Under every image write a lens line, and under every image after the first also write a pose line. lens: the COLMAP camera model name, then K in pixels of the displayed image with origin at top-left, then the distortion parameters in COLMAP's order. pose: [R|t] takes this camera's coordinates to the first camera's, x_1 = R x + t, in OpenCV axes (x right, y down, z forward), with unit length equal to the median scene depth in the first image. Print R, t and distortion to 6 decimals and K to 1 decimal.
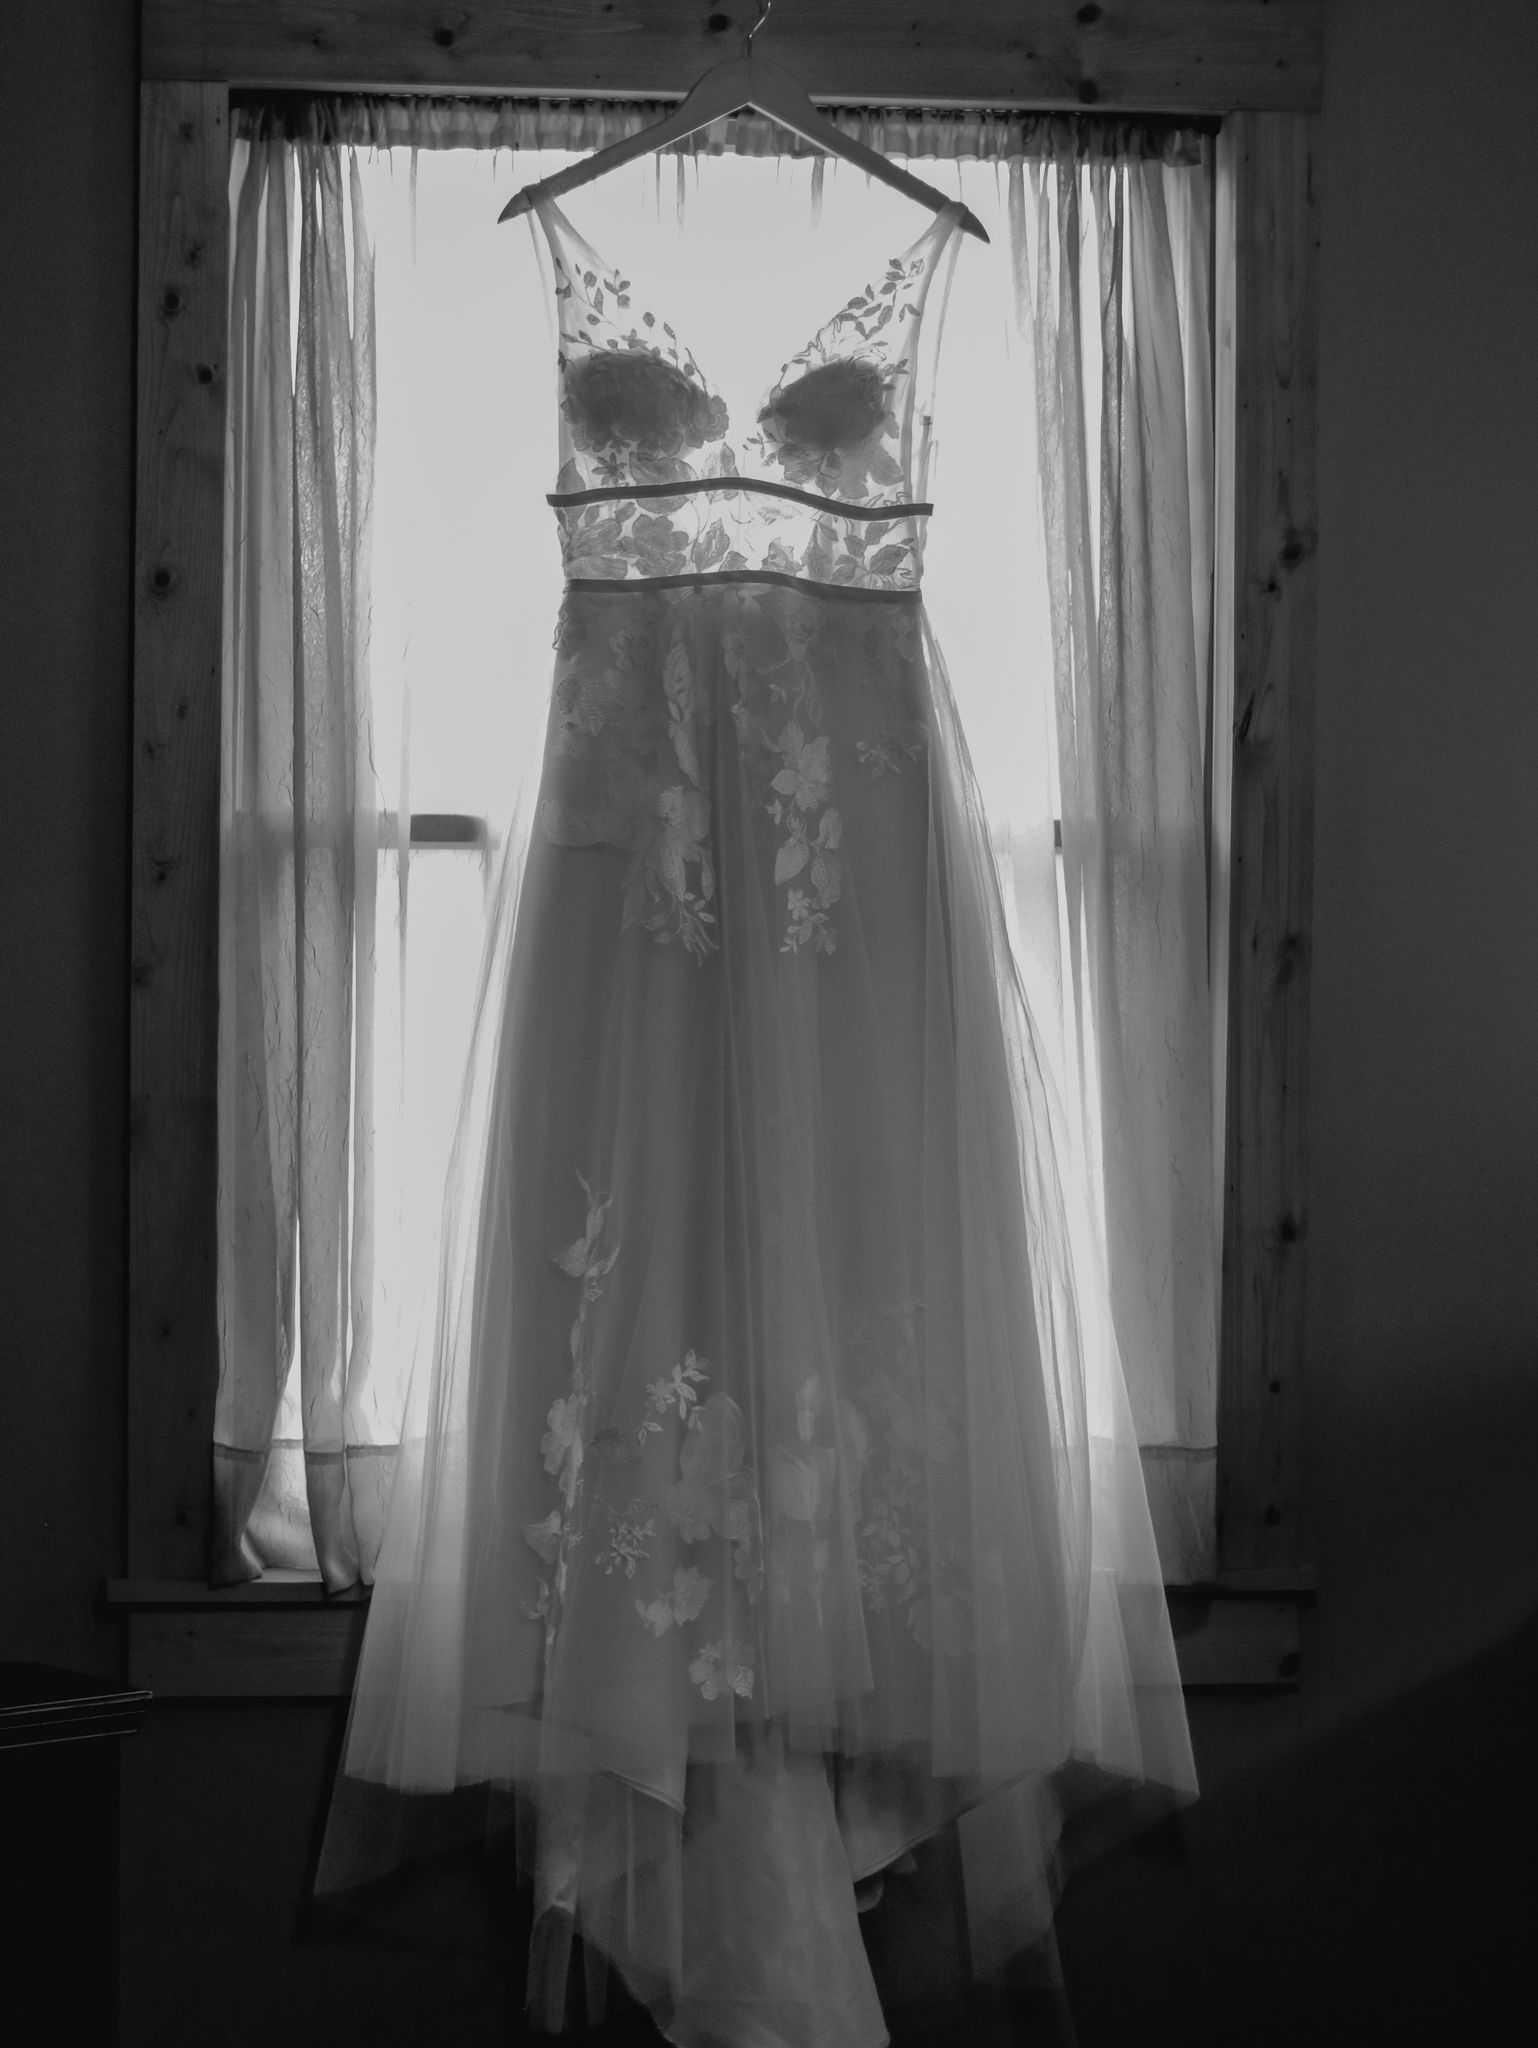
lens RADIAL K [[5445.3, 0, 769.0], [0, 5445.3, 1024.0], [0, 0, 1]] dist [-0.096664, -0.172810]
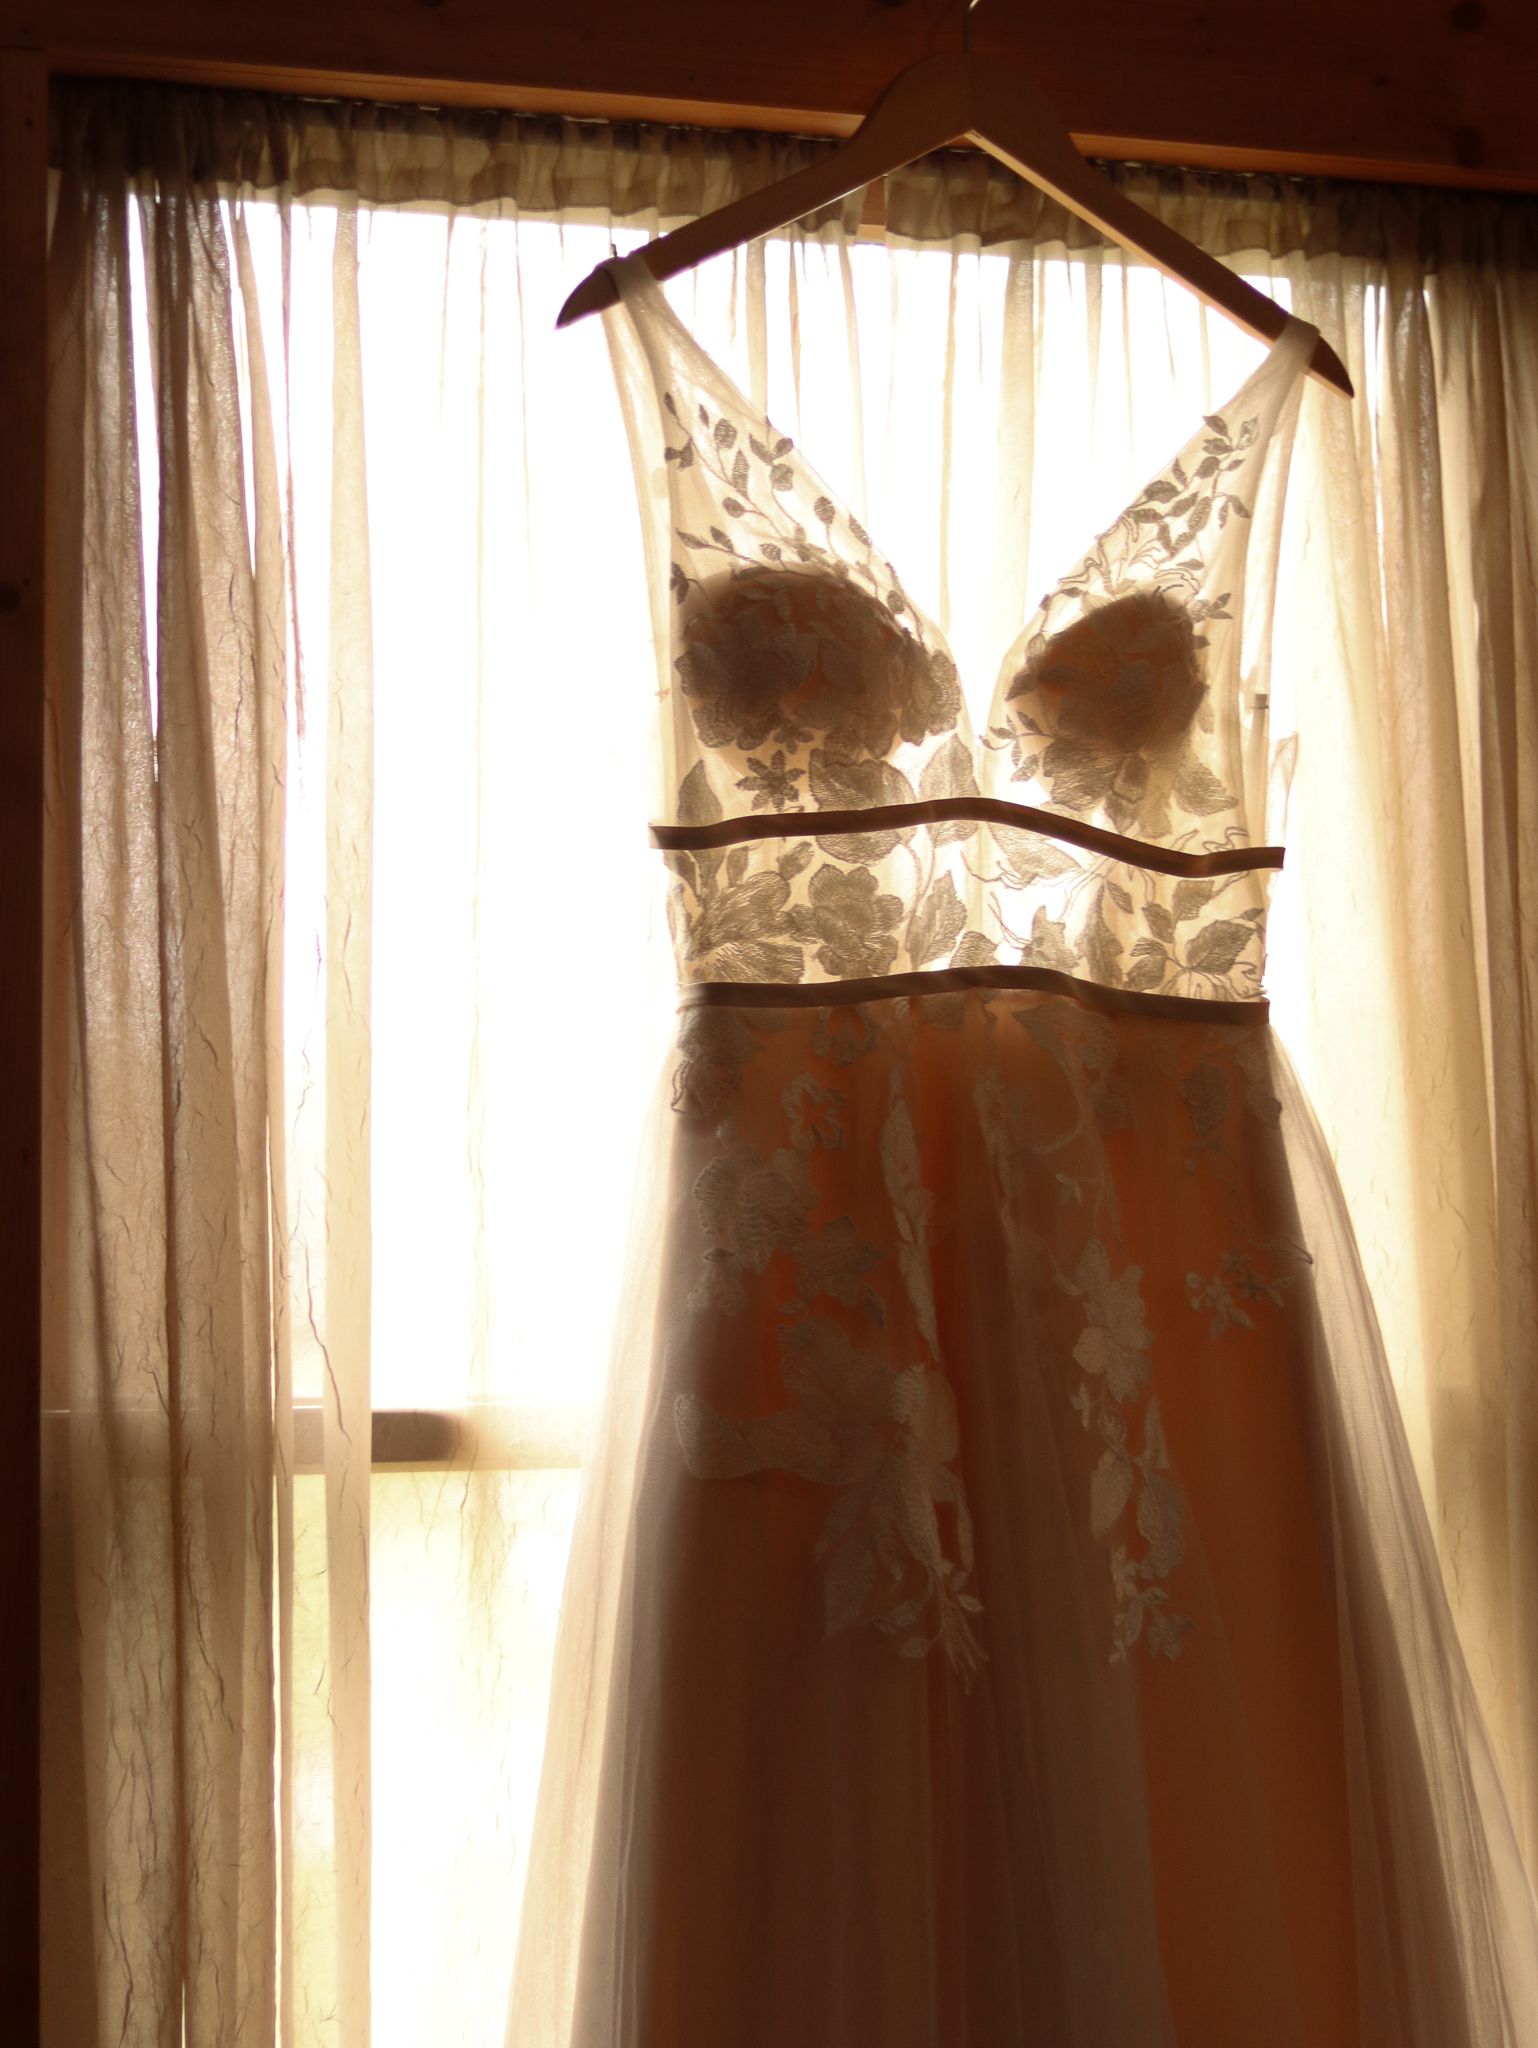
lens RADIAL K [[5445.3, 0, 769.0], [0, 5445.3, 1024.0], [0, 0, 1]] dist [-0.096664, -0.172810]
pose [[0.961856, -0.004563, 0.273517, -0.177579], [0.023372, 0.997576, -0.065550, -0.041870], [-0.272555, 0.069442, 0.959631, 0.476795]]
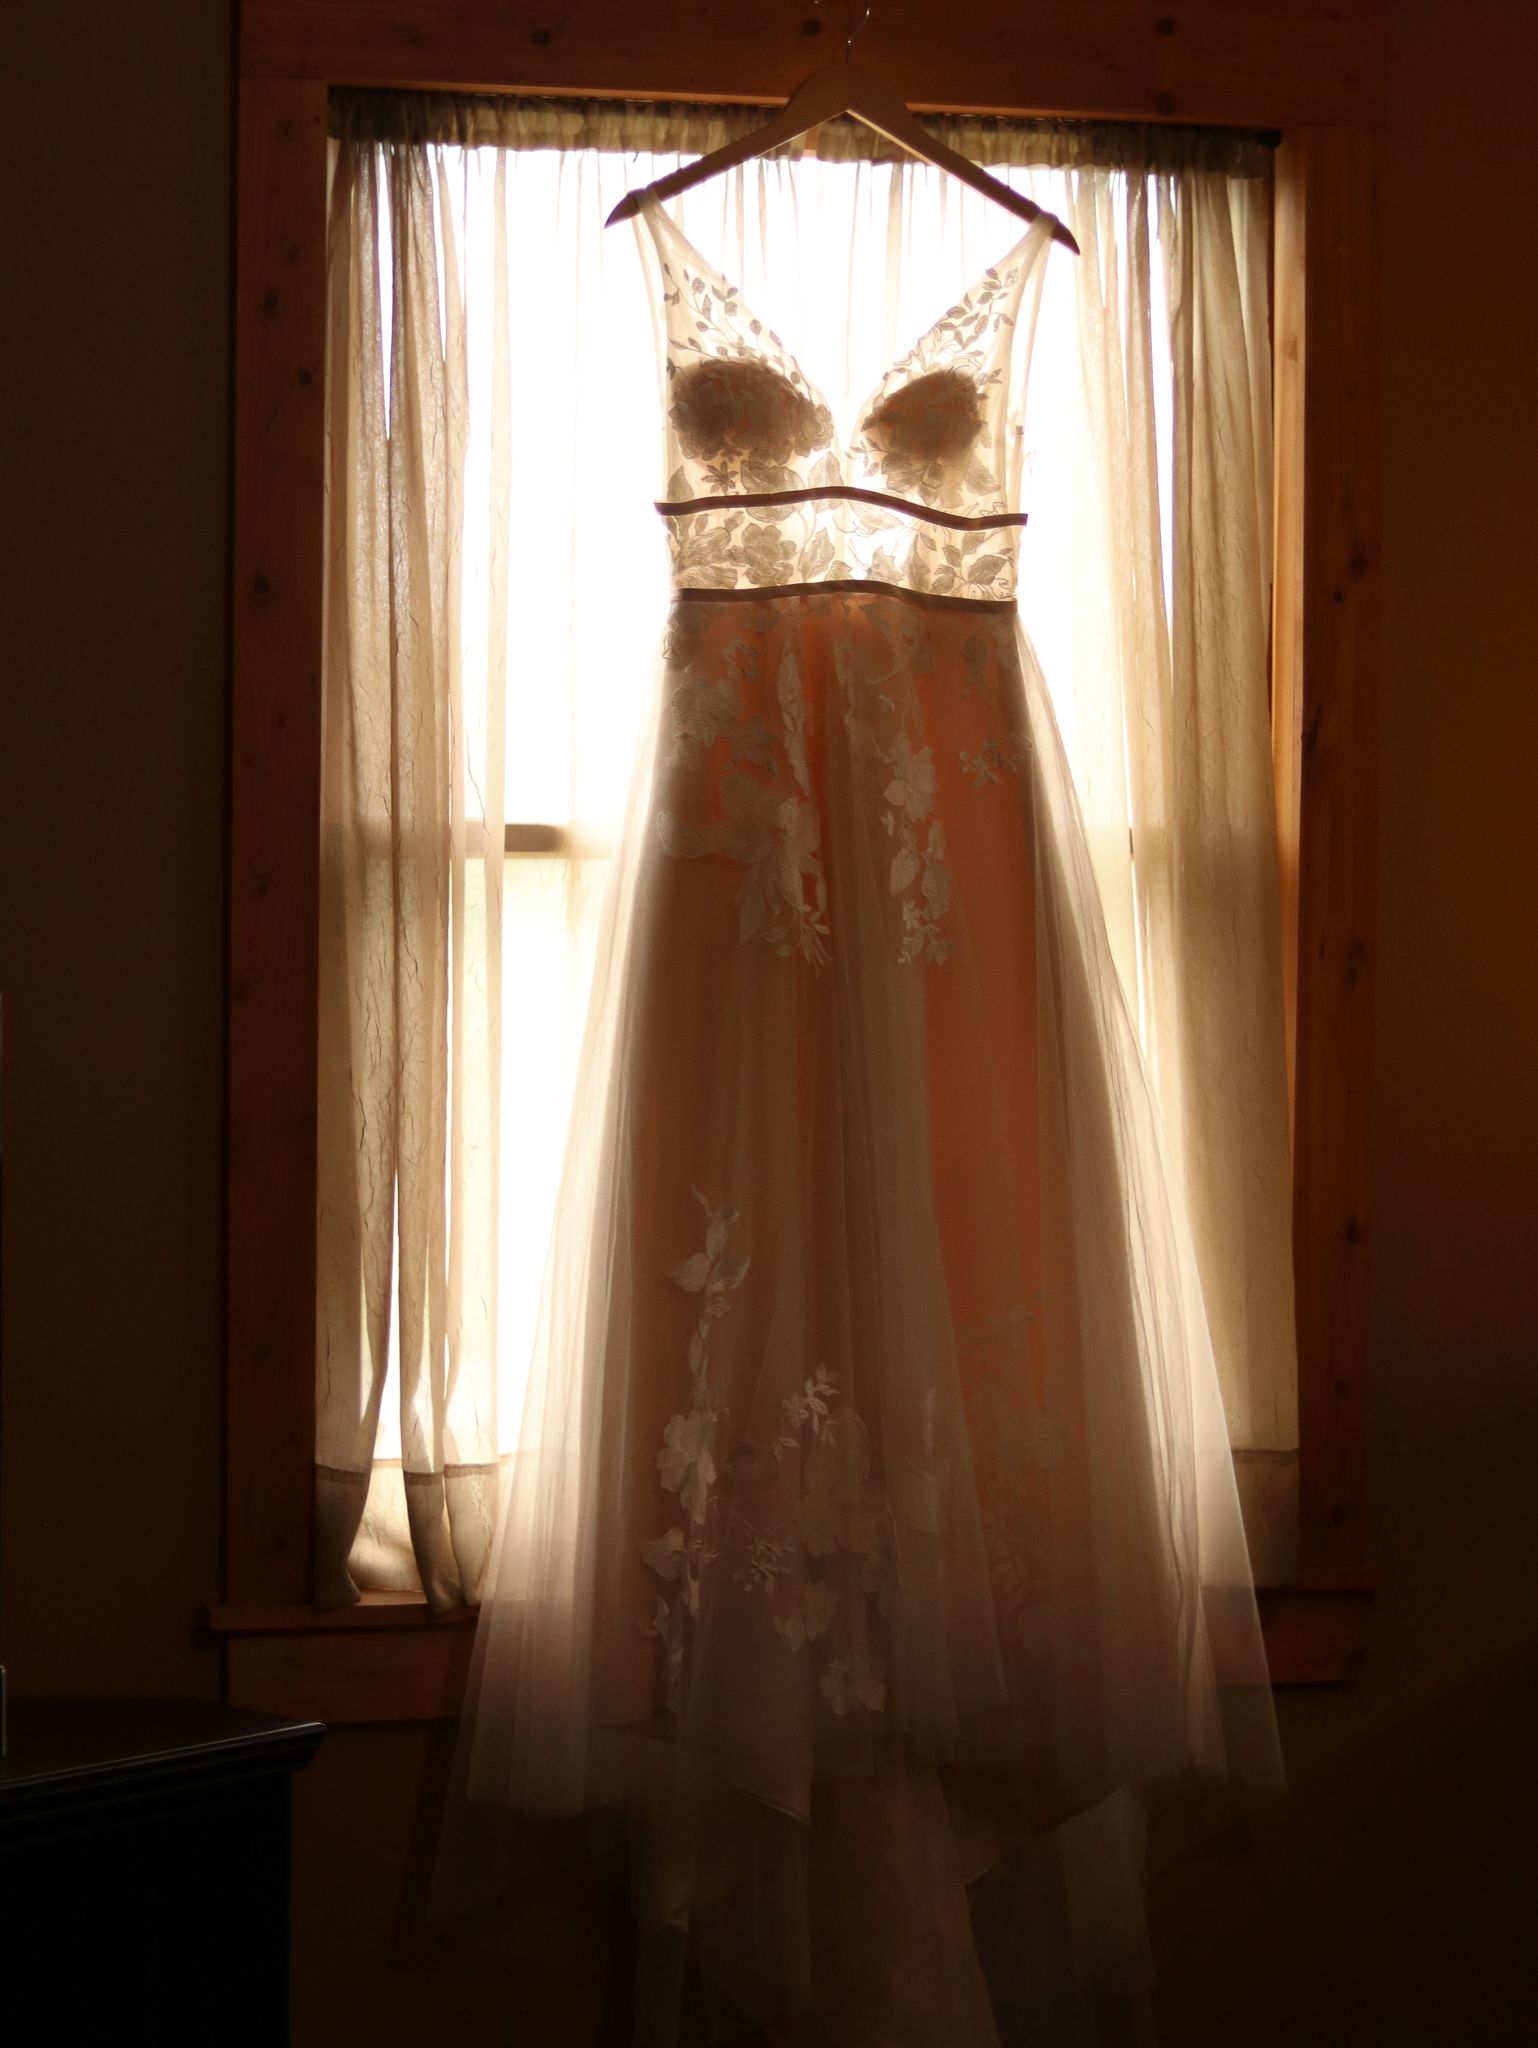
lens RADIAL K [[5445.3, 0, 769.0], [0, 5445.3, 1024.0], [0, 0, 1]] dist [-0.096664, -0.172810]
pose [[0.989027, -0.007748, 0.147529, -0.166772], [0.006378, 0.999932, 0.009762, -0.011894], [-0.147595, -0.008714, 0.989009, 0.016199]]
